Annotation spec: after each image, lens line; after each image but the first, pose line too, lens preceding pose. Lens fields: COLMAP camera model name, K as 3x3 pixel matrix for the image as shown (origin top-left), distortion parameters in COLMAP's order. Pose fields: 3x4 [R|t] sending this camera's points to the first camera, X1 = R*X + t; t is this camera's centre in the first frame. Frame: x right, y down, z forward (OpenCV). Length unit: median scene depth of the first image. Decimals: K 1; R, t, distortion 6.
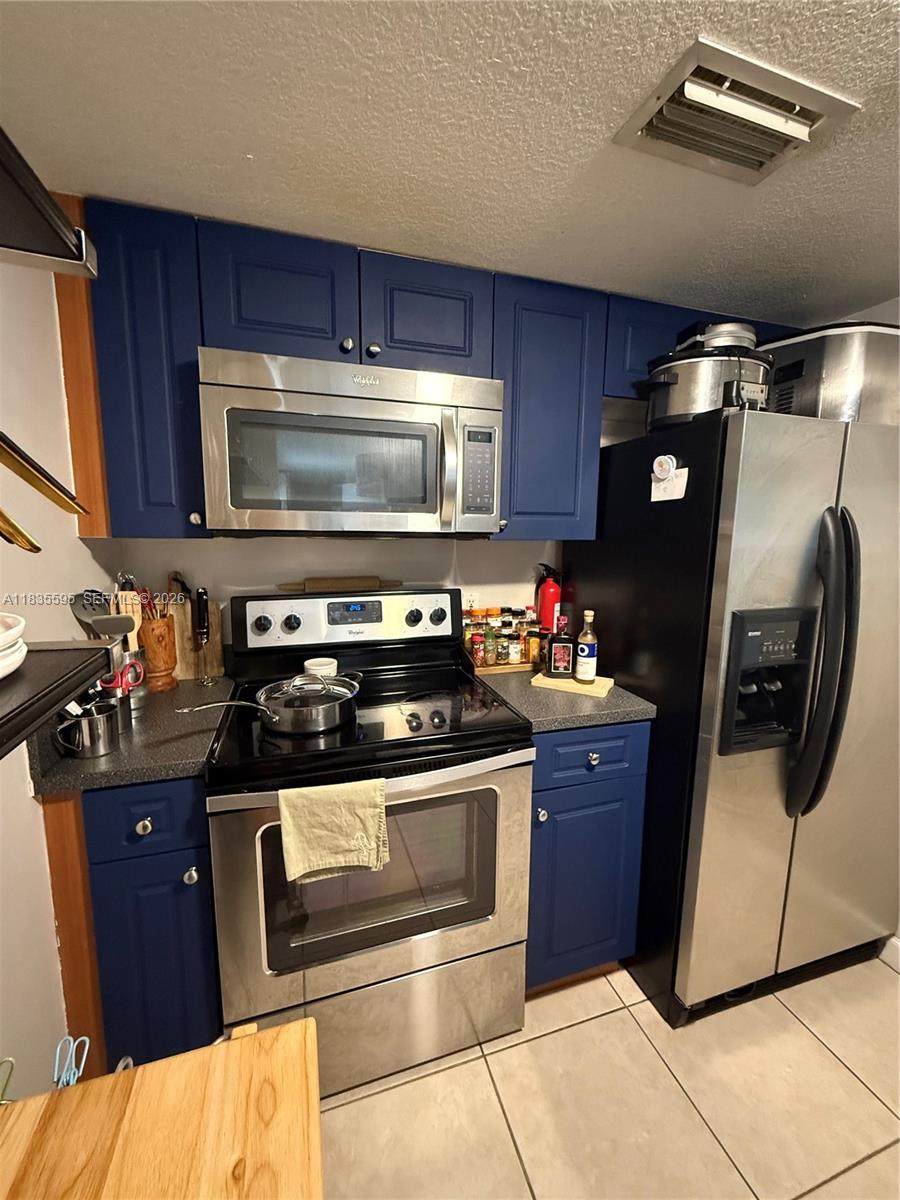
lens RADIAL K [[481.7, 0, 449.8], [0, 481.7, 594.0], [0, 0, 1]] dist [-0.008520, 0.001052]
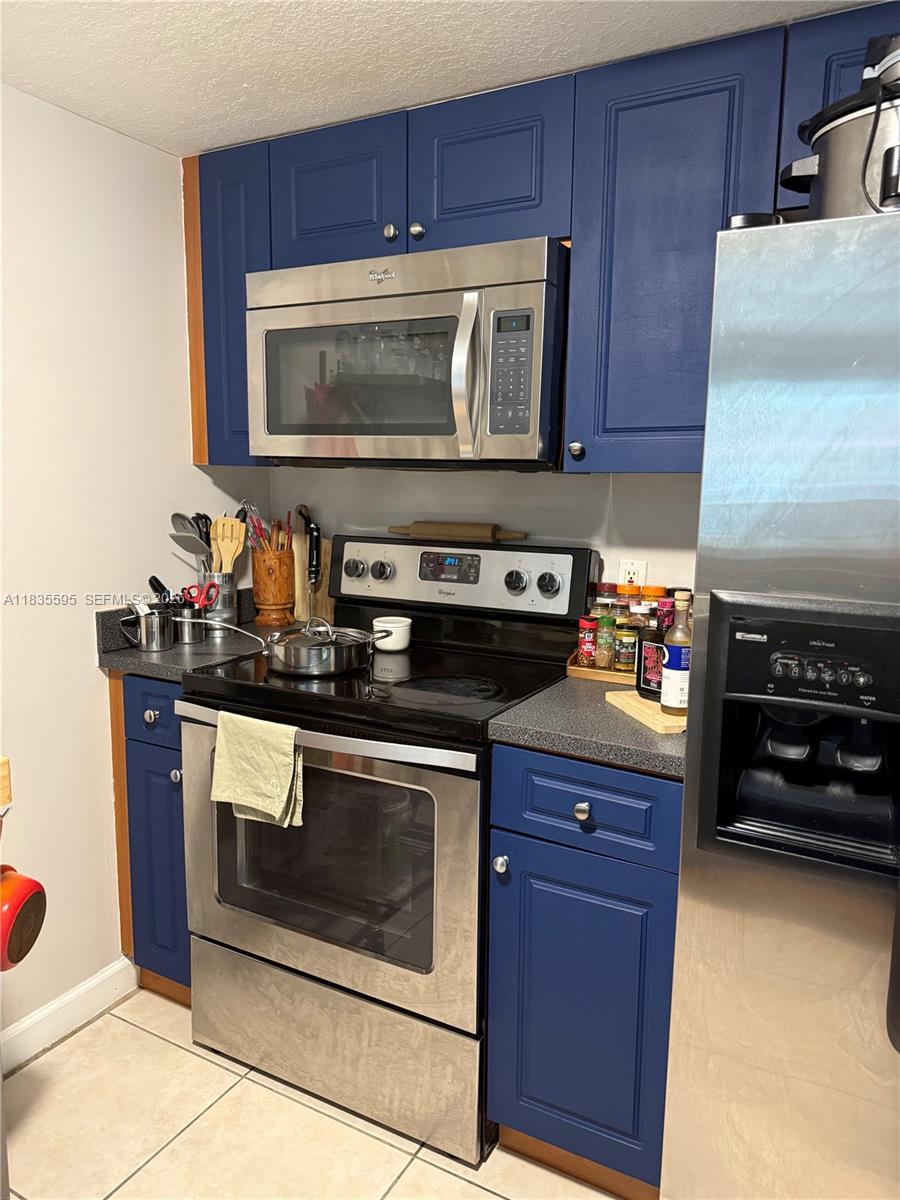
lens RADIAL K [[847.4, 0, 450.1], [0, 847.4, 604.6], [0, 0, 1]] dist [0.024826, -0.013357]
pose [[0.686550, 0.115710, -0.717816, 0.877864], [-0.108439, 0.992509, 0.056274, 0.023791], [0.718951, 0.039204, 0.693955, 0.070204]]
